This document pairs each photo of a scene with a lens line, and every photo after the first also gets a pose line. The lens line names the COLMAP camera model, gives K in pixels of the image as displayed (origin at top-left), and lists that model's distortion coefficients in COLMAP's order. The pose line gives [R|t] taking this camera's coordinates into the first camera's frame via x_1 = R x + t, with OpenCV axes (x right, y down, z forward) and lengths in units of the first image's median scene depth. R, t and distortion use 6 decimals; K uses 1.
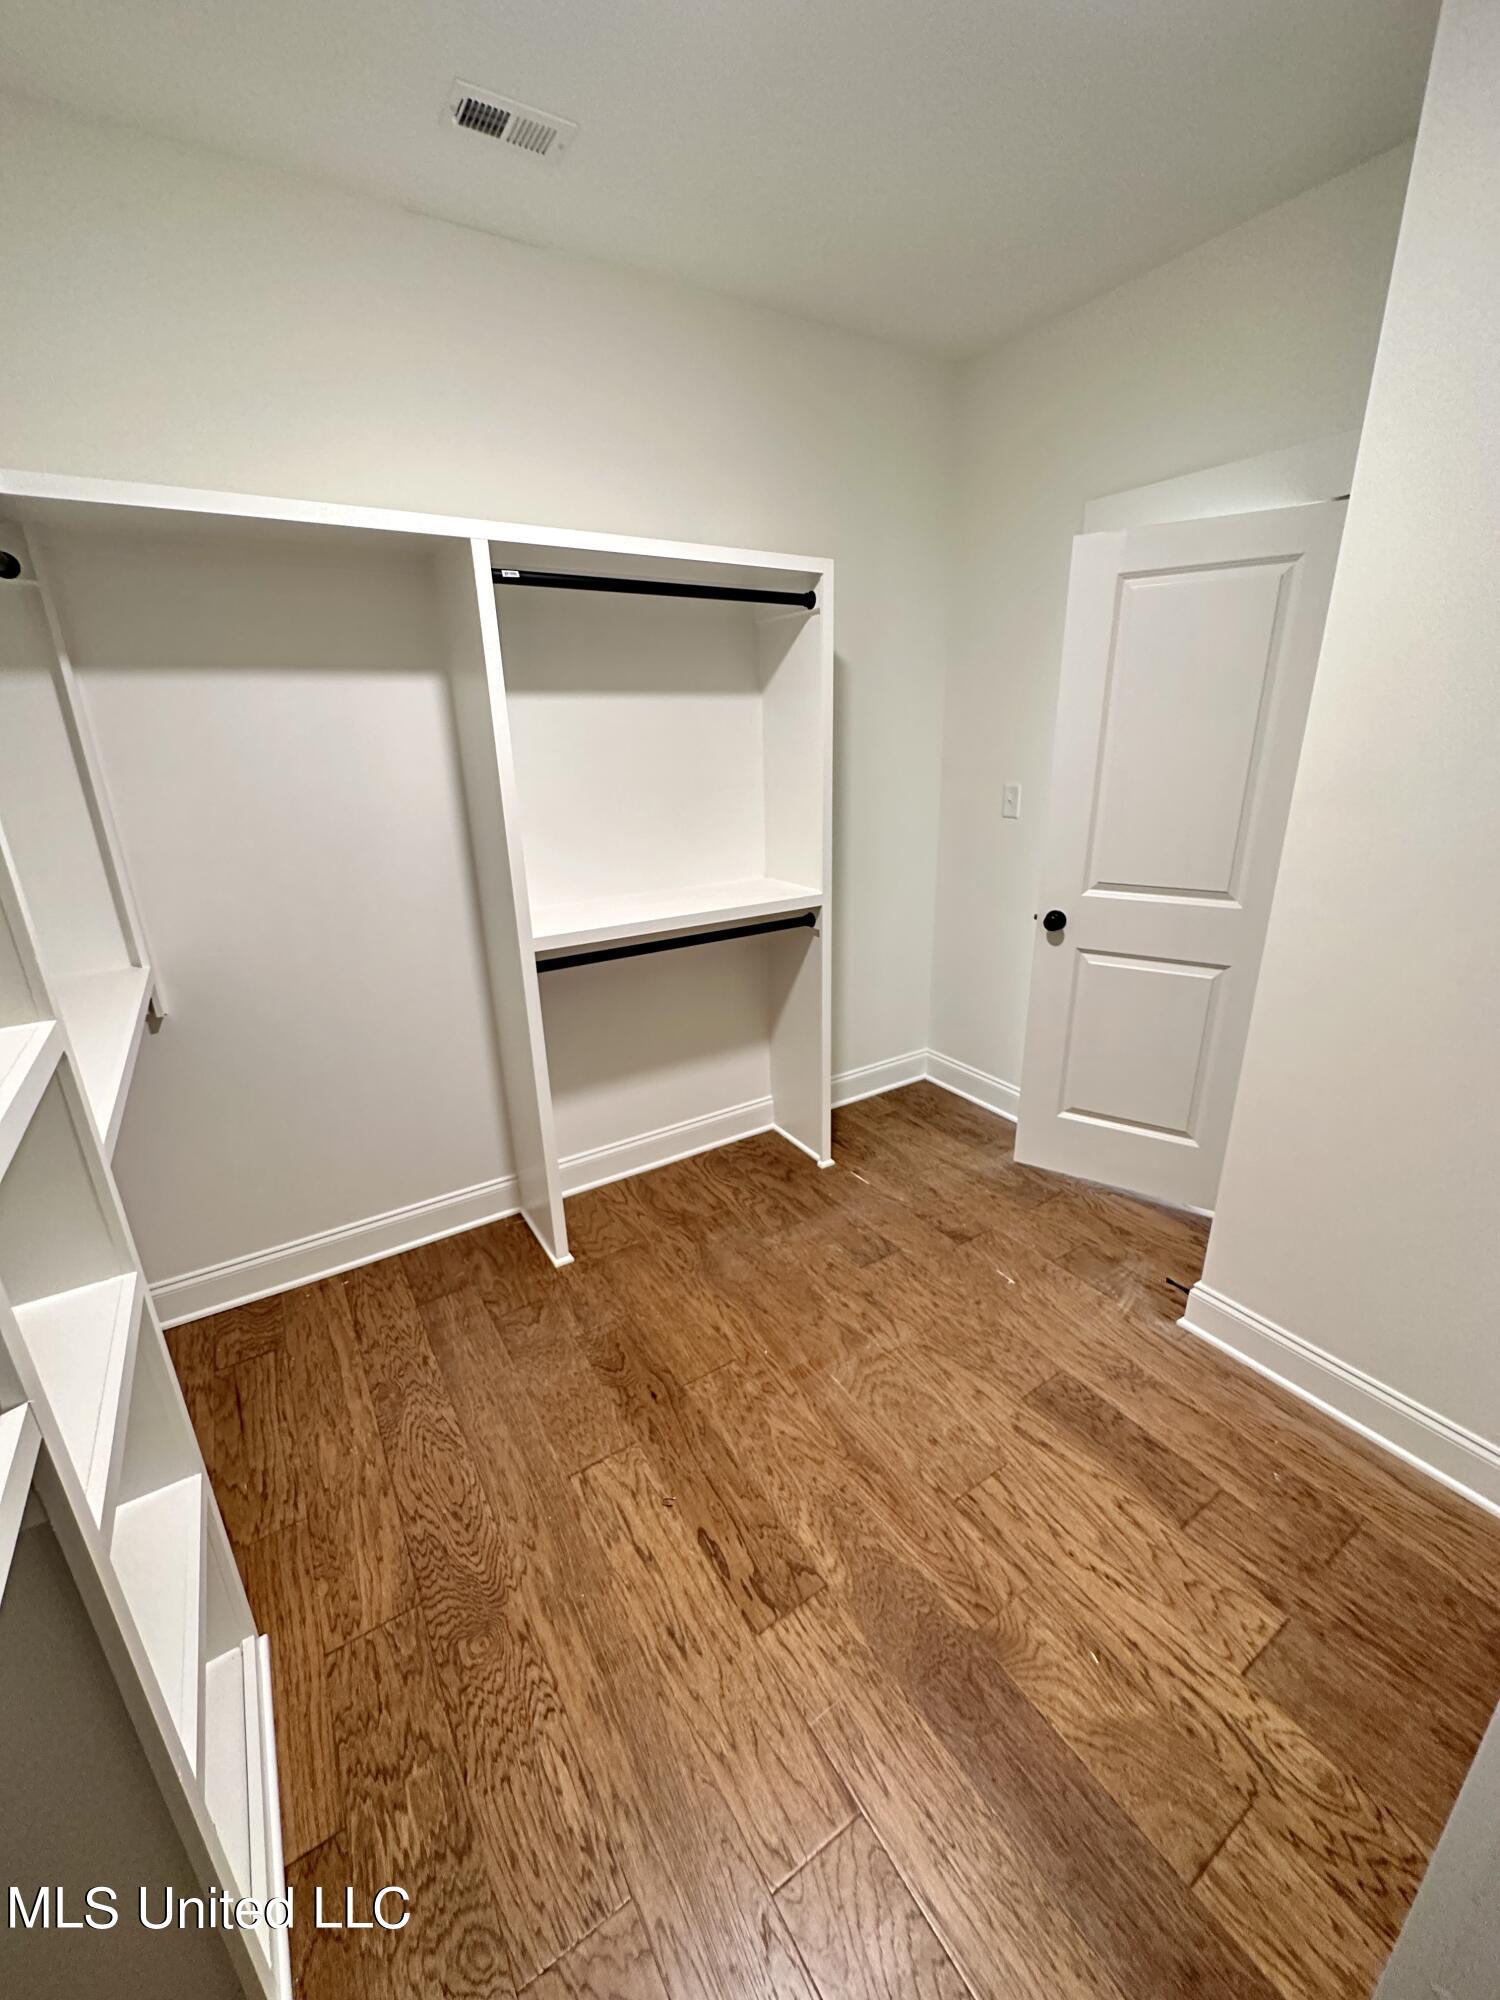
lens RADIAL K [[794.2, 0, 758.1], [0, 794.2, 995.2], [0, 0, 1]] dist [-0.001934, 0.000576]
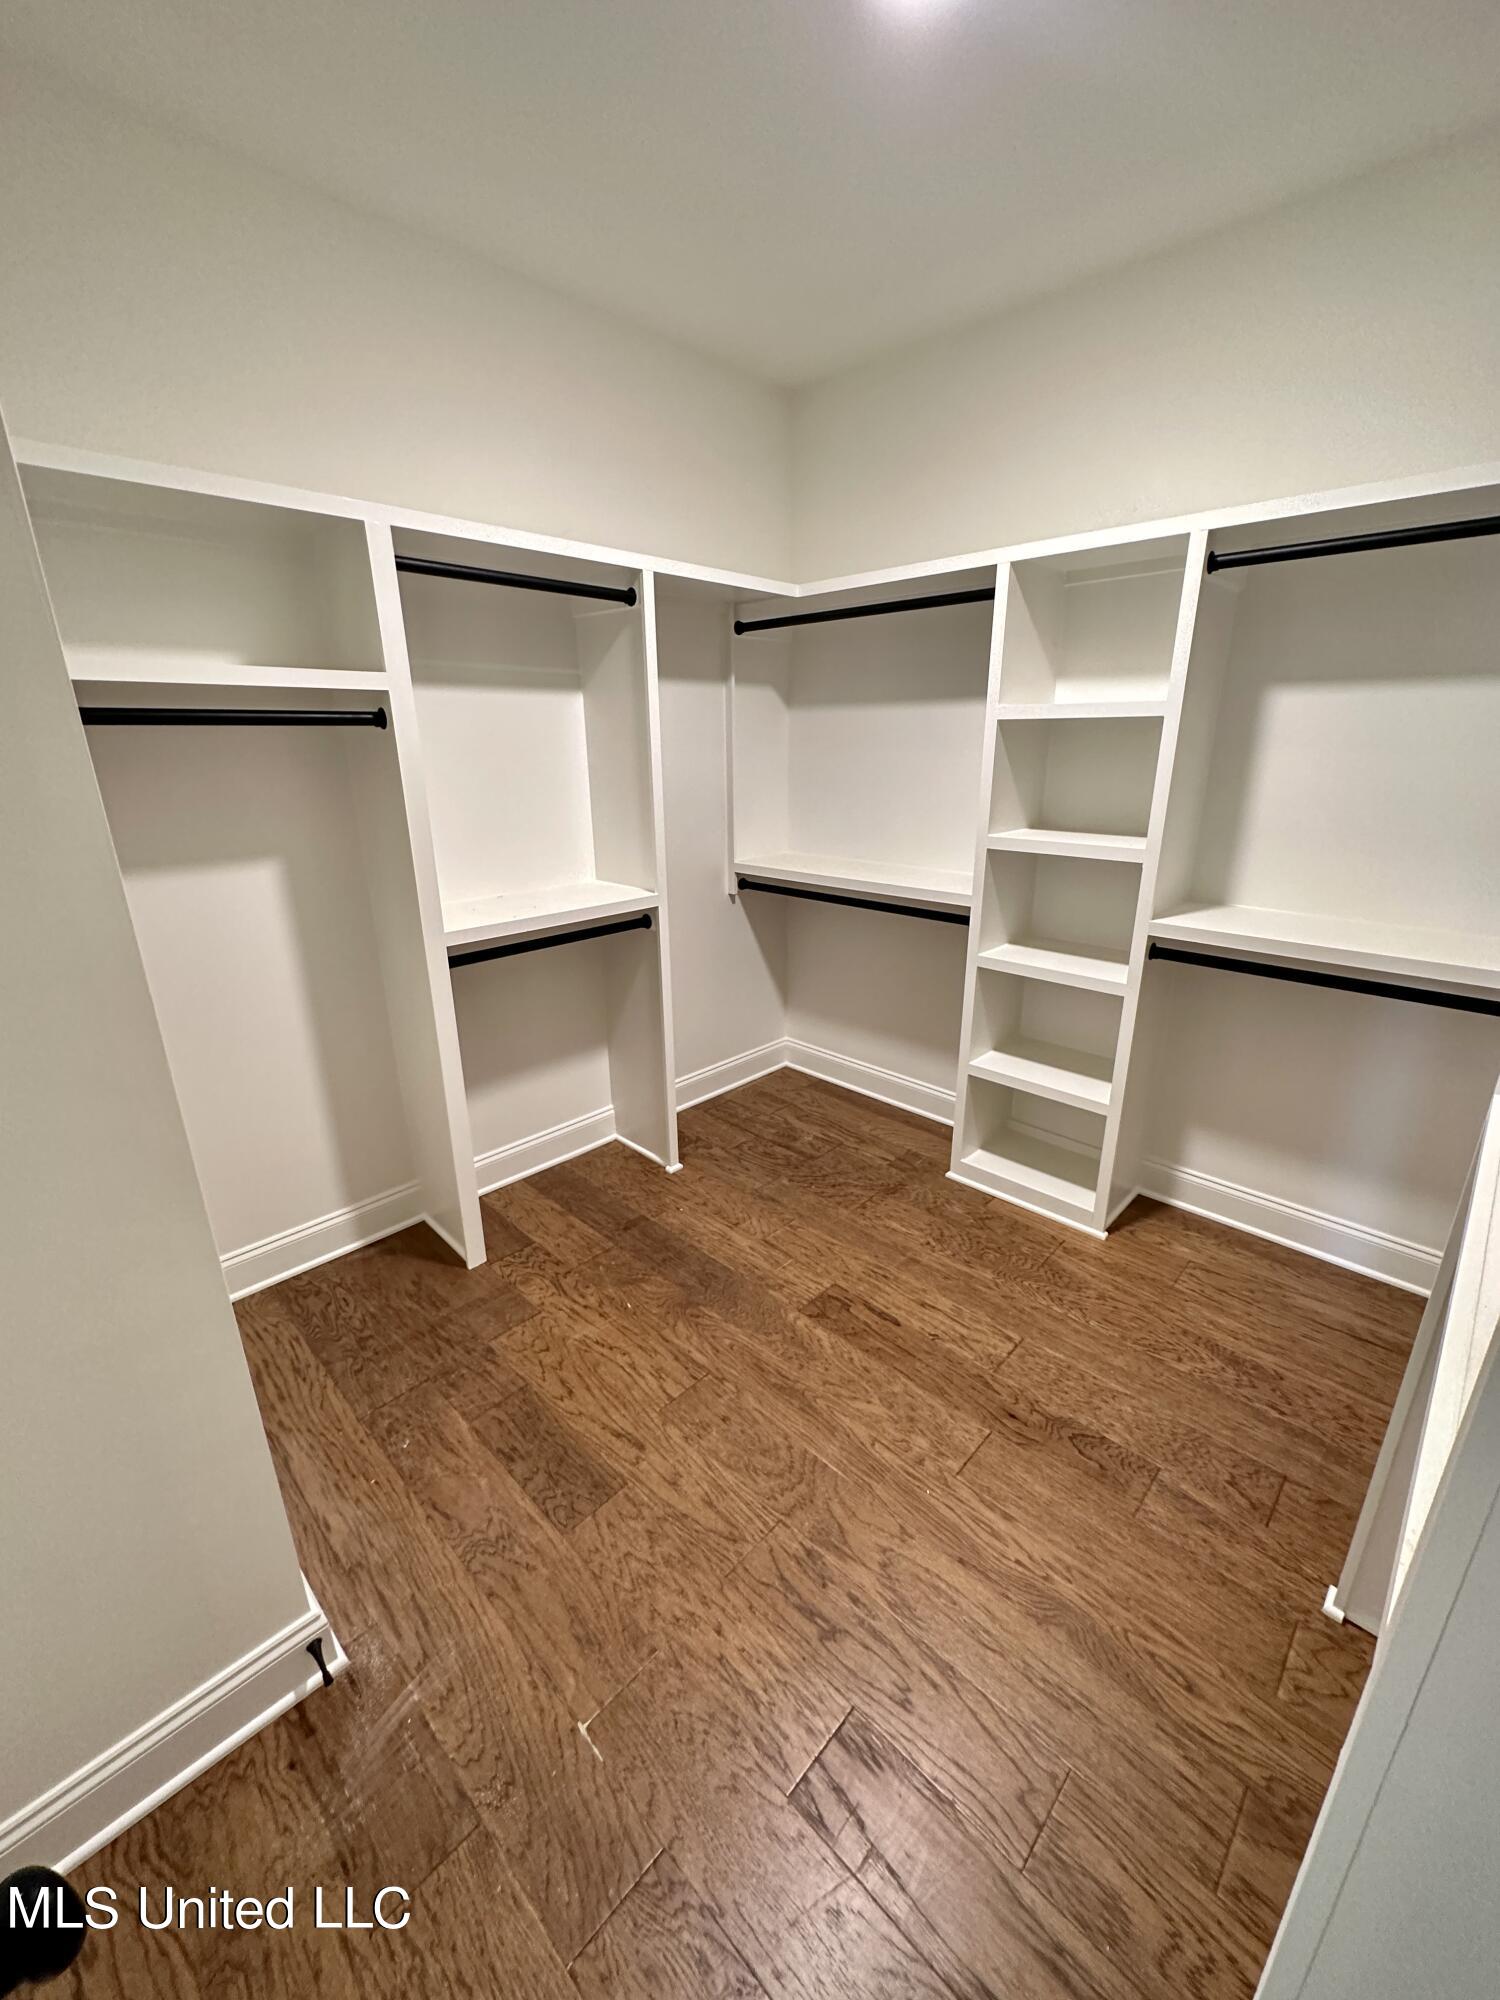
lens RADIAL K [[794.2, 0, 760.9], [0, 794.2, 996.7], [0, 0, 1]] dist [-0.001934, 0.000576]
pose [[-0.971856, 0.099218, -0.213664, 0.329780], [-0.048683, 0.802815, 0.594237, -0.470897], [0.230492, 0.587914, -0.775390, 1.434056]]
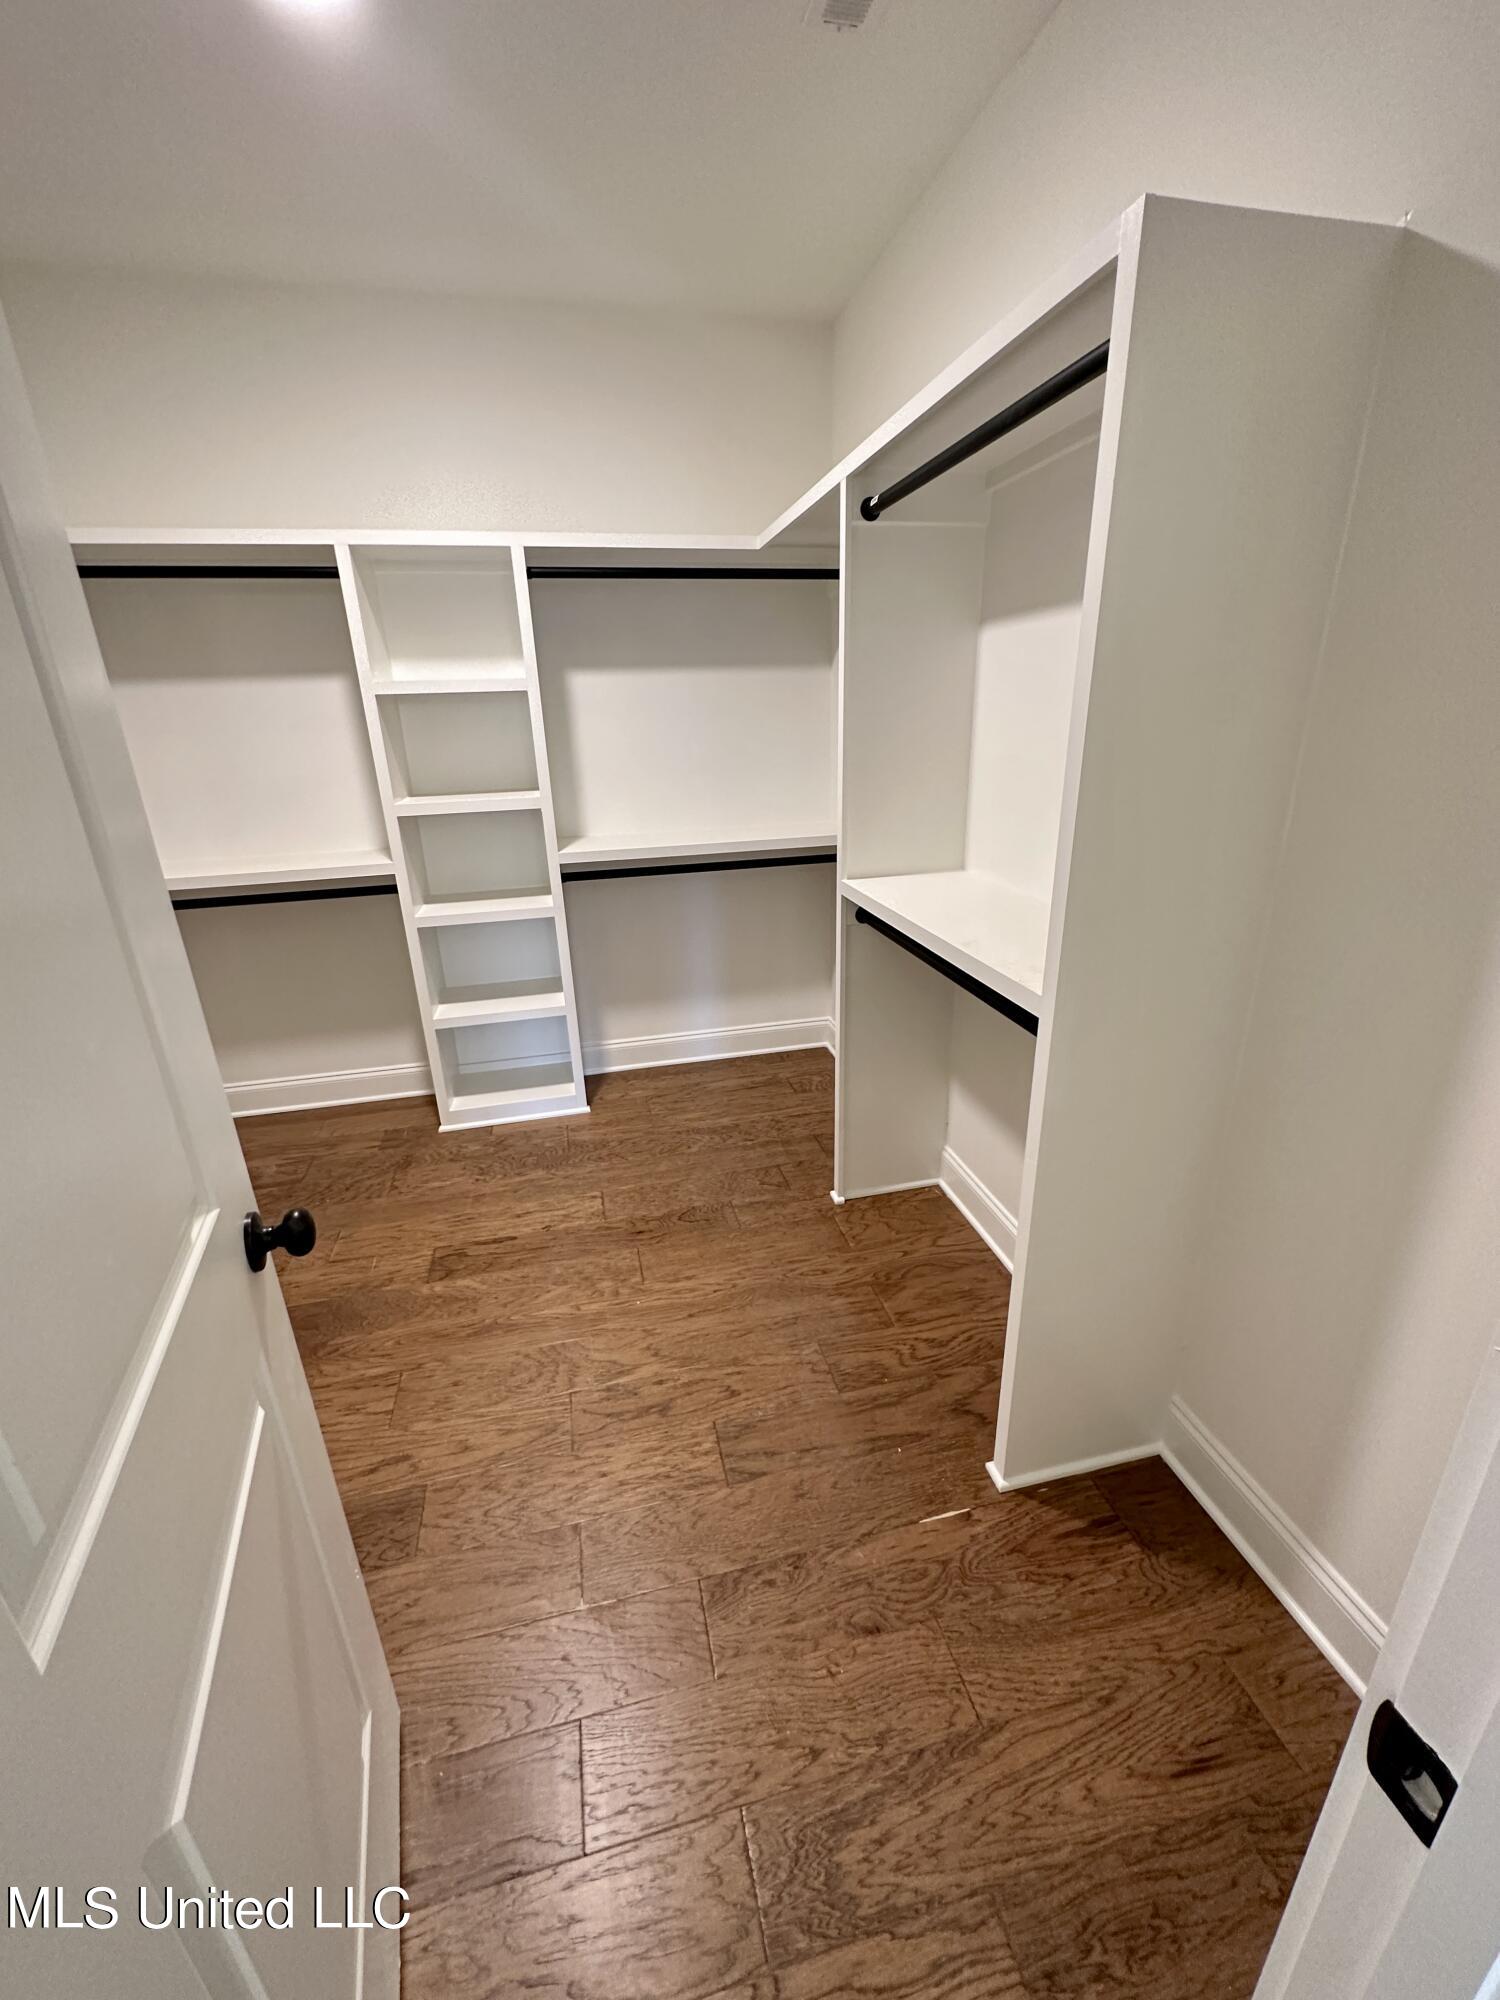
lens RADIAL K [[794.2, 0, 747.1], [0, 794.2, 994.7], [0, 0, 1]] dist [-0.001934, 0.000576]
pose [[-0.336581, 0.345656, -0.875920, 0.795782], [-0.264604, 0.857995, 0.440260, -0.413596], [0.903714, 0.379955, -0.197322, 1.308417]]
